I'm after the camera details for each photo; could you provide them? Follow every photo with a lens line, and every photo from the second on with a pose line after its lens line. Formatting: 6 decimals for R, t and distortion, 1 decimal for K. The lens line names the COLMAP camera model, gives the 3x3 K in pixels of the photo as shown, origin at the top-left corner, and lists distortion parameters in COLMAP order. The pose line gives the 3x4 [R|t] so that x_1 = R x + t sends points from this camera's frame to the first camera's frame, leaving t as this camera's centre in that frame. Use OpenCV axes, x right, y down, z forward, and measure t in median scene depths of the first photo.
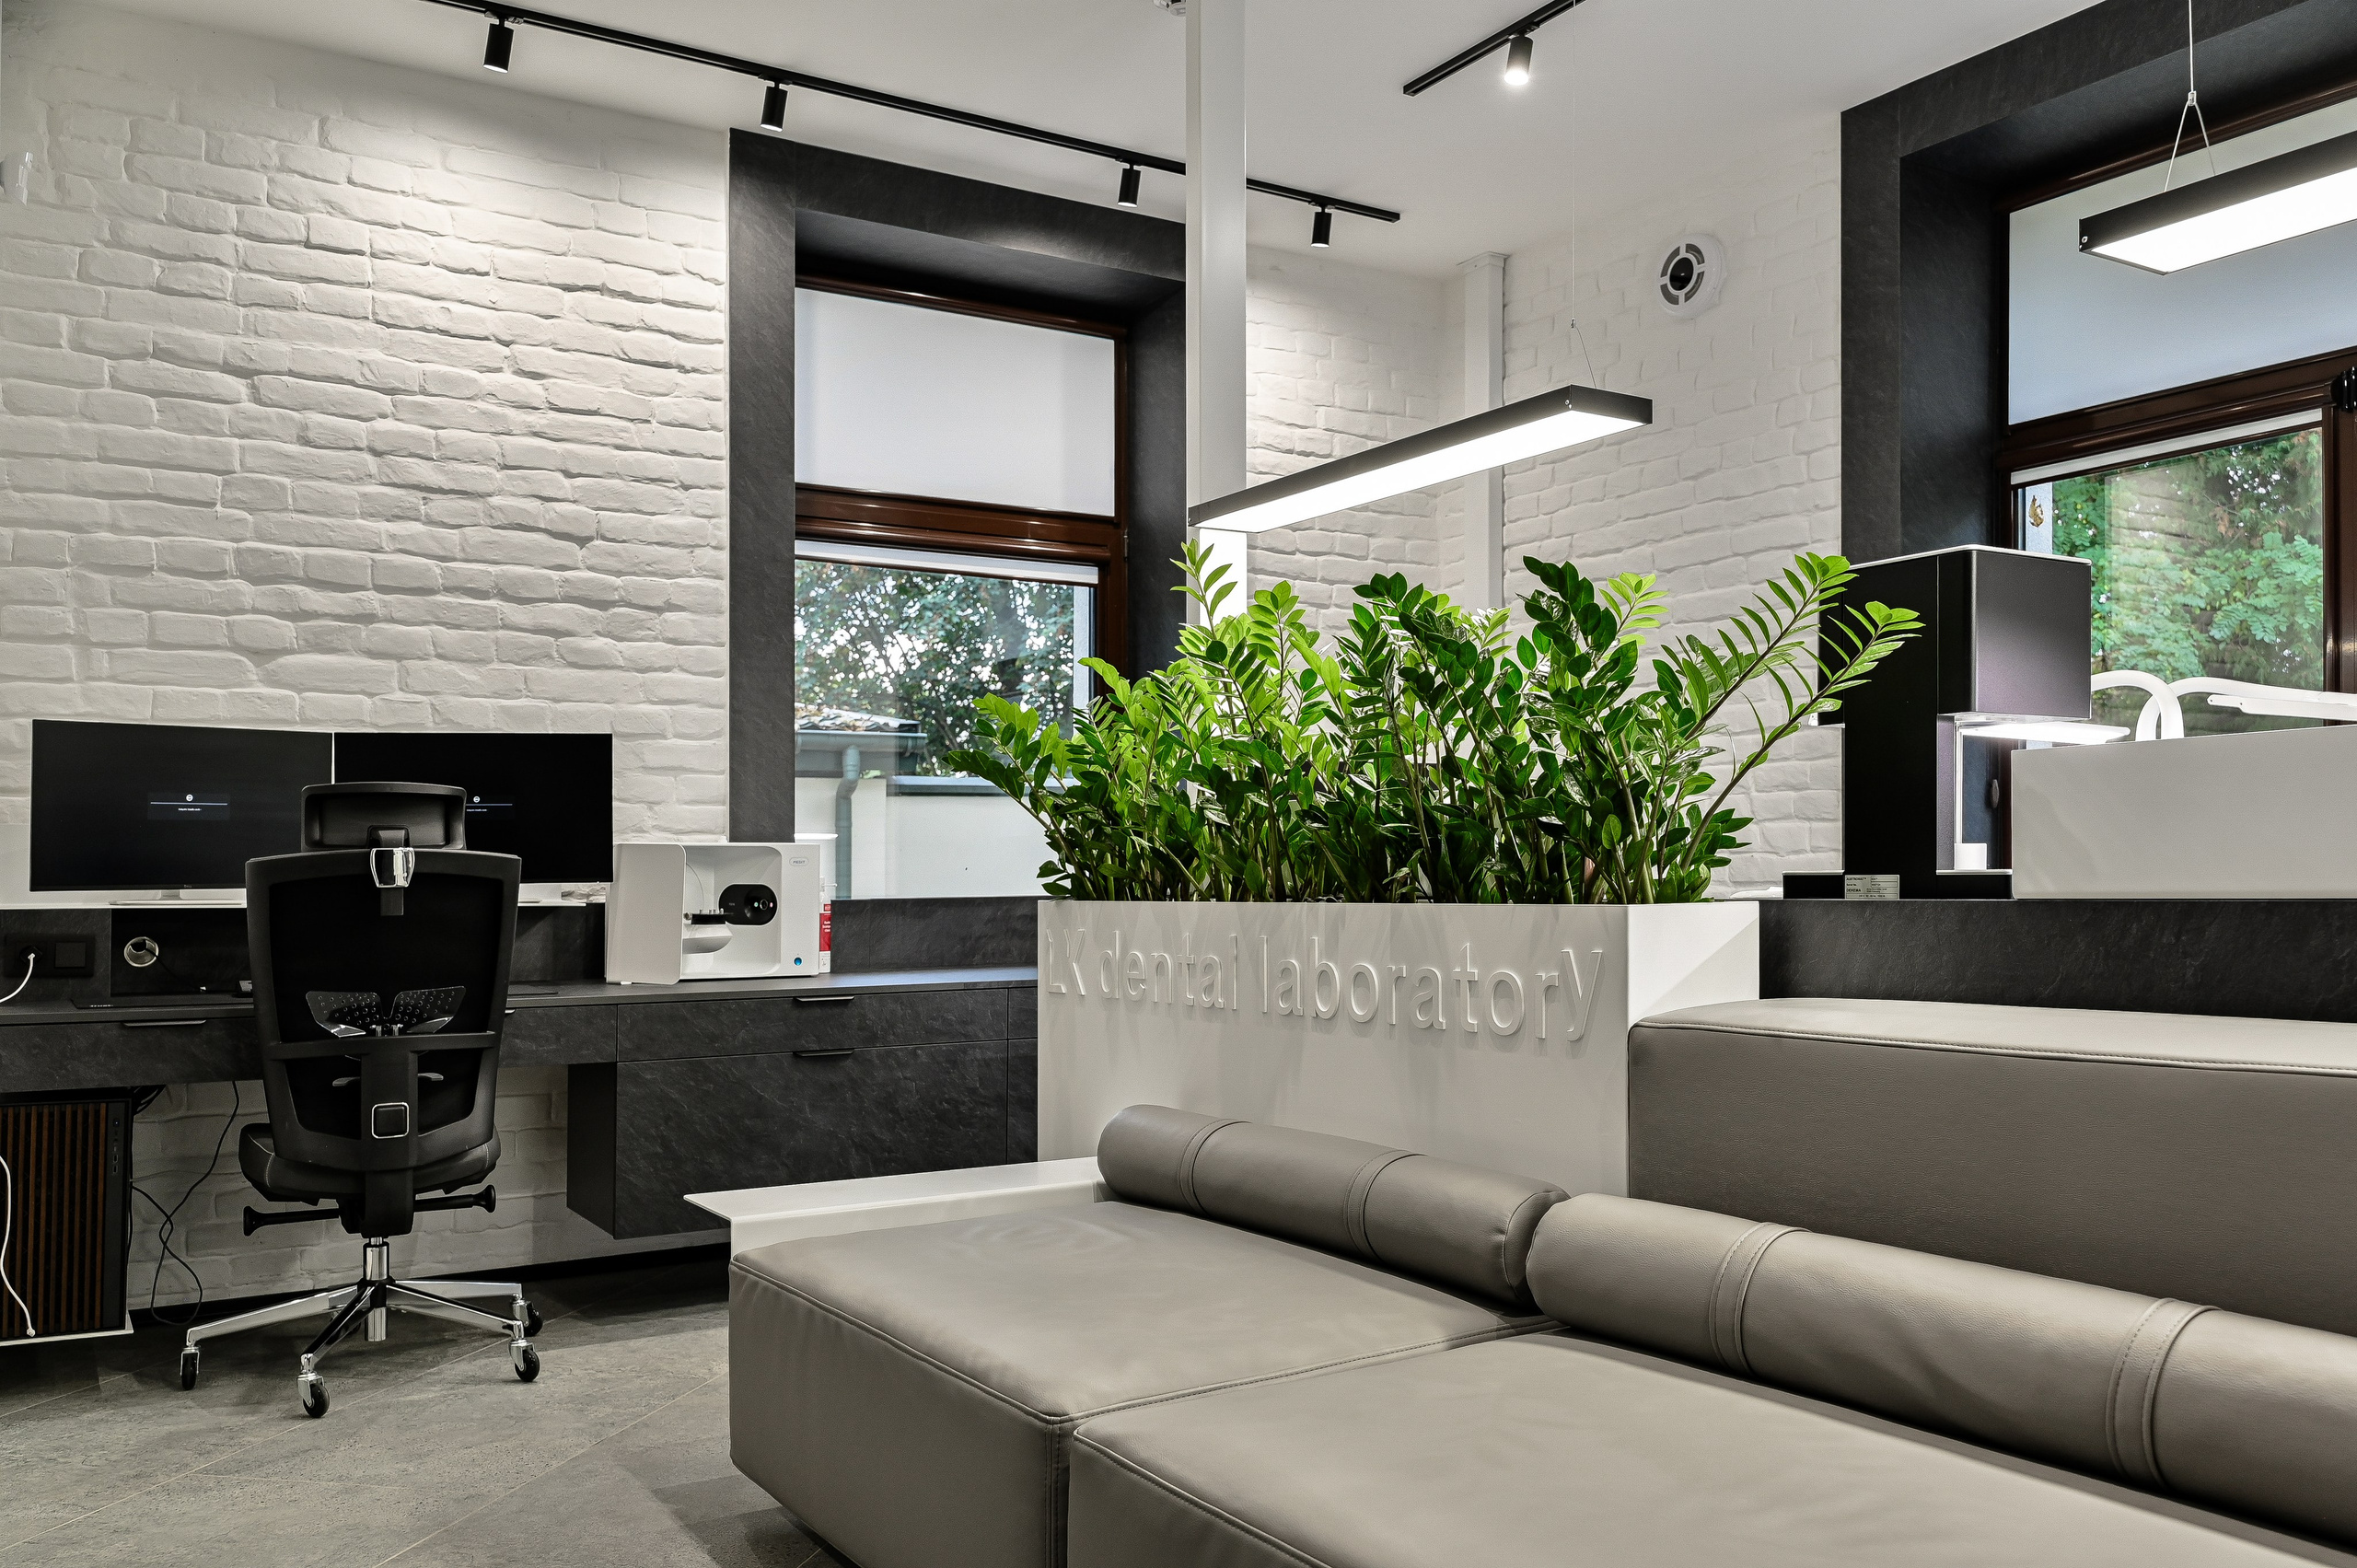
lens RADIAL K [[1905.3, 0, 1161.9], [0, 1905.3, 783.7], [0, 0, 1]] dist [0.001365, -0.014416]
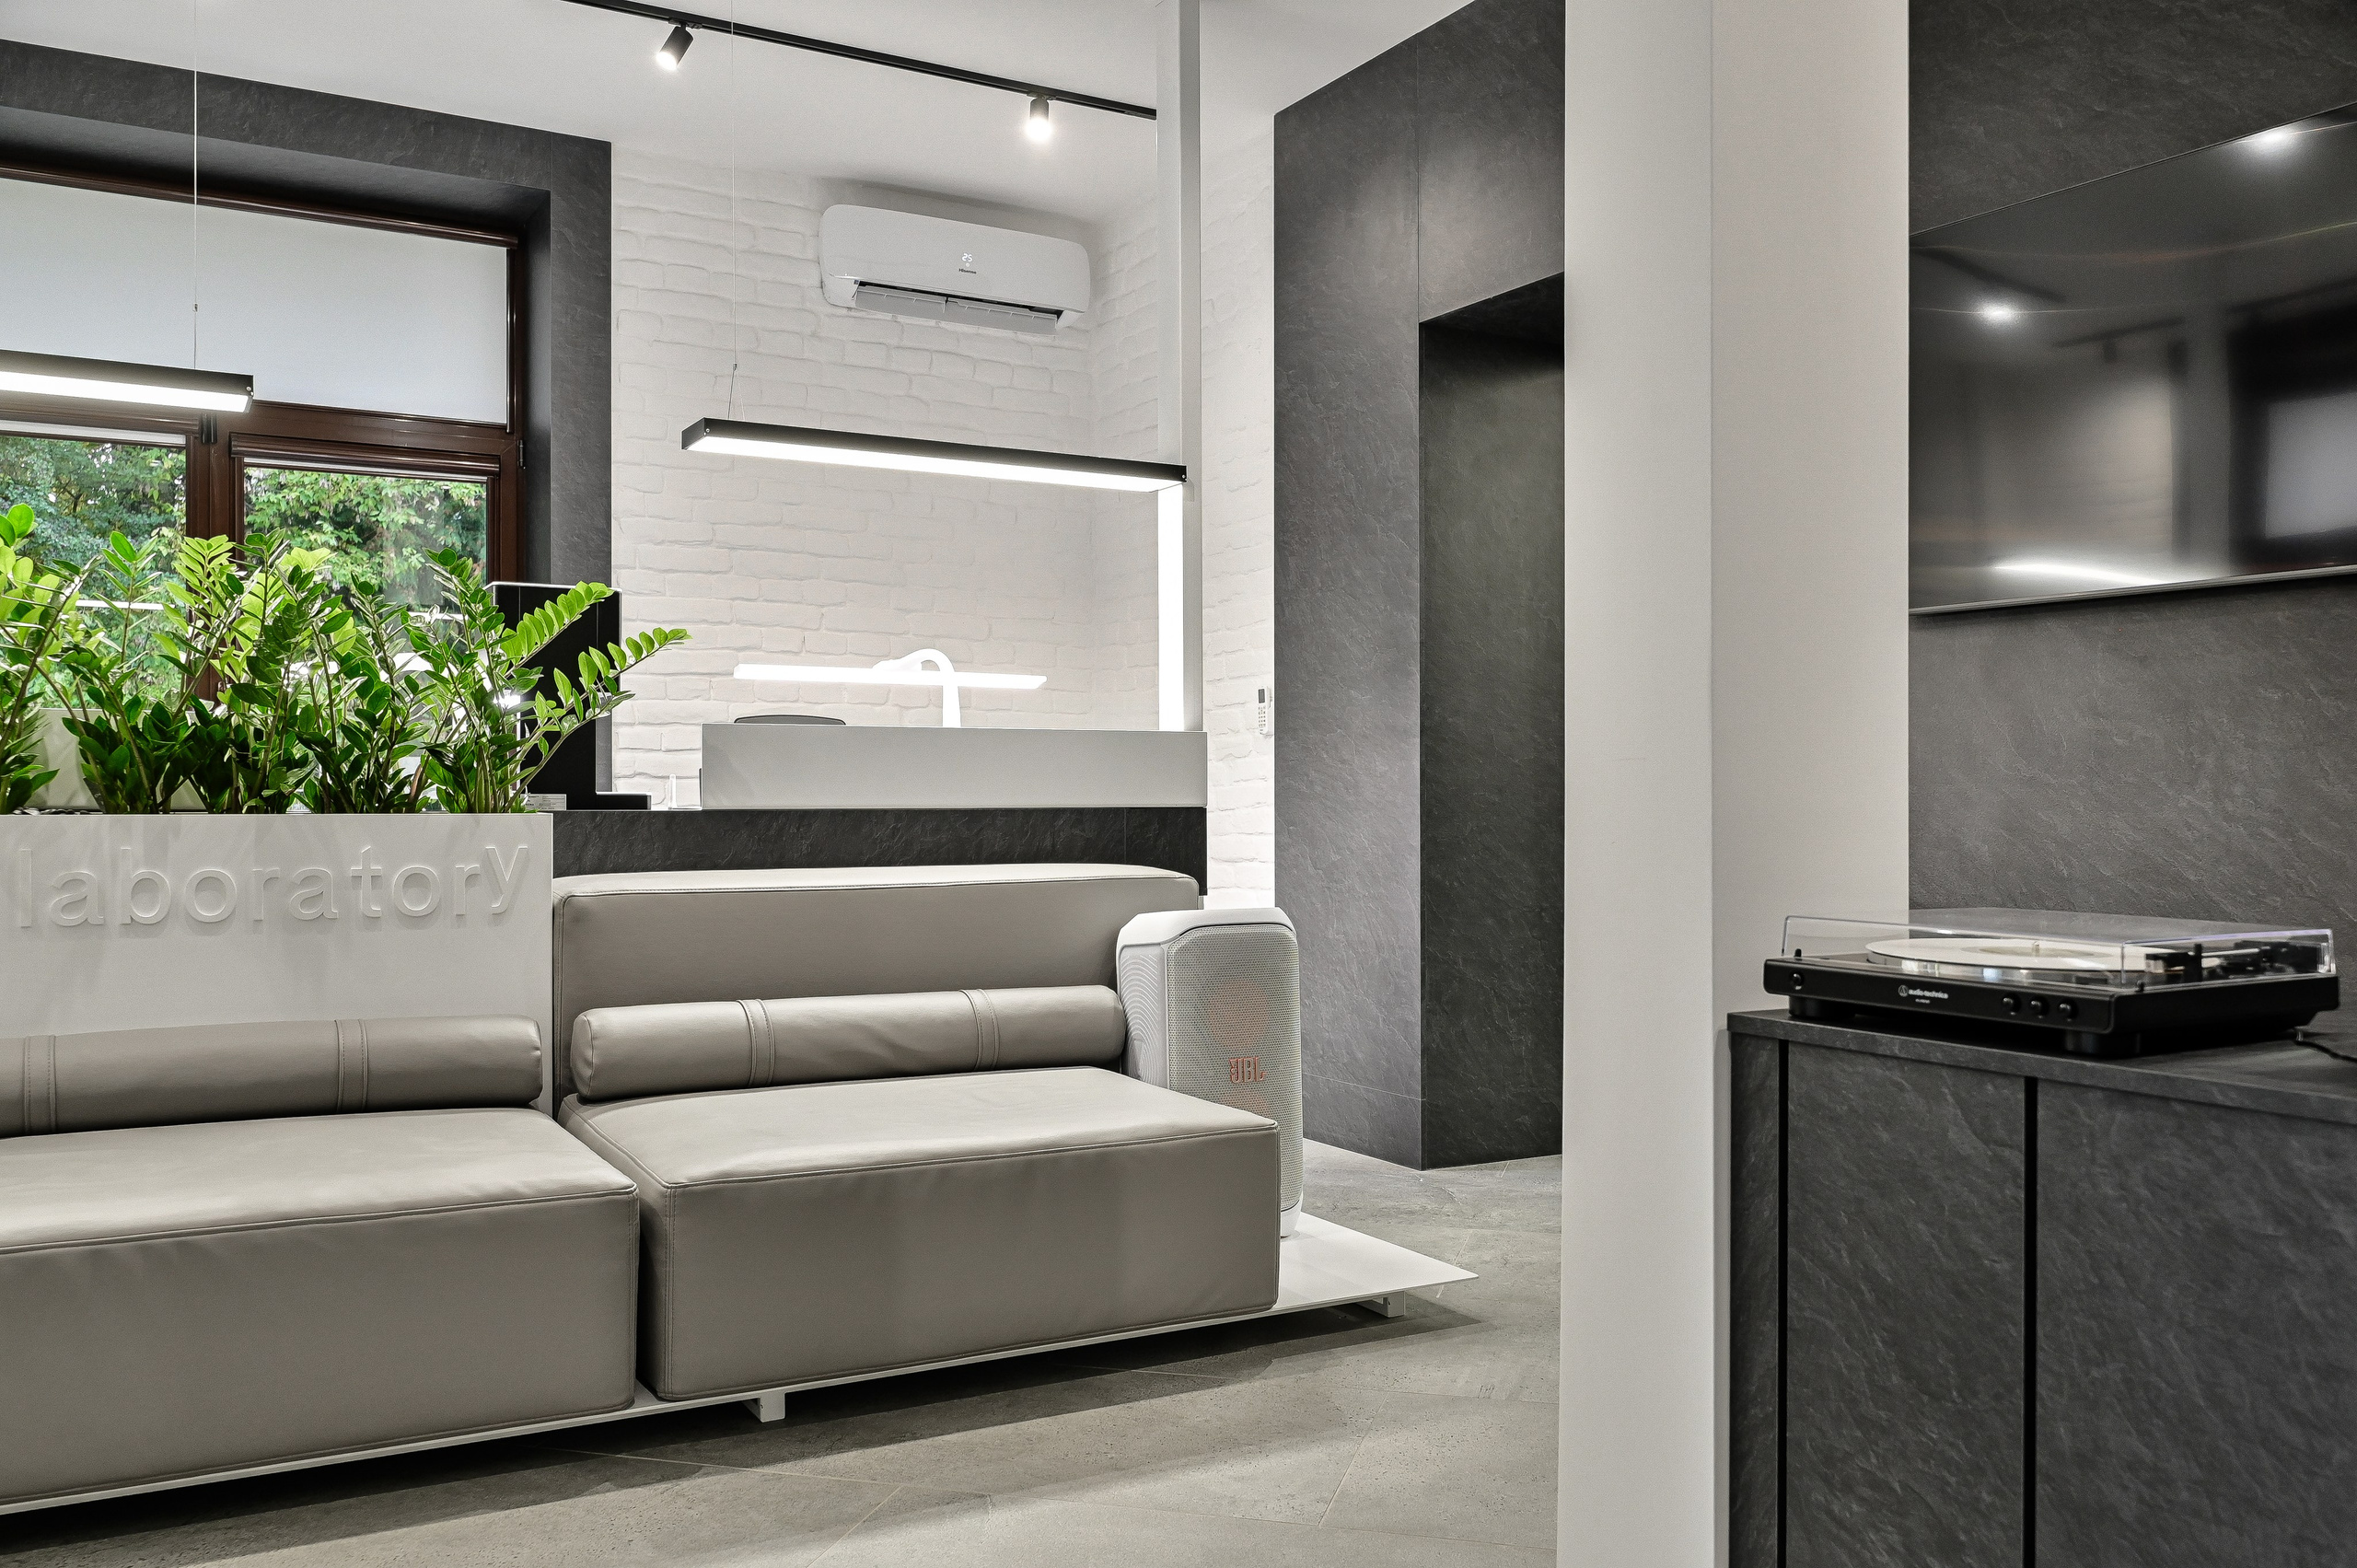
lens RADIAL K [[1905.3, 0, 1189.1], [0, 1905.3, 753.2], [0, 0, 1]] dist [0.001365, -0.014416]
pose [[0.027129, 0.031625, 0.999132, -0.662225], [-0.053819, 0.998096, -0.030131, 0.020405], [-0.998182, -0.052955, 0.028779, 0.276284]]
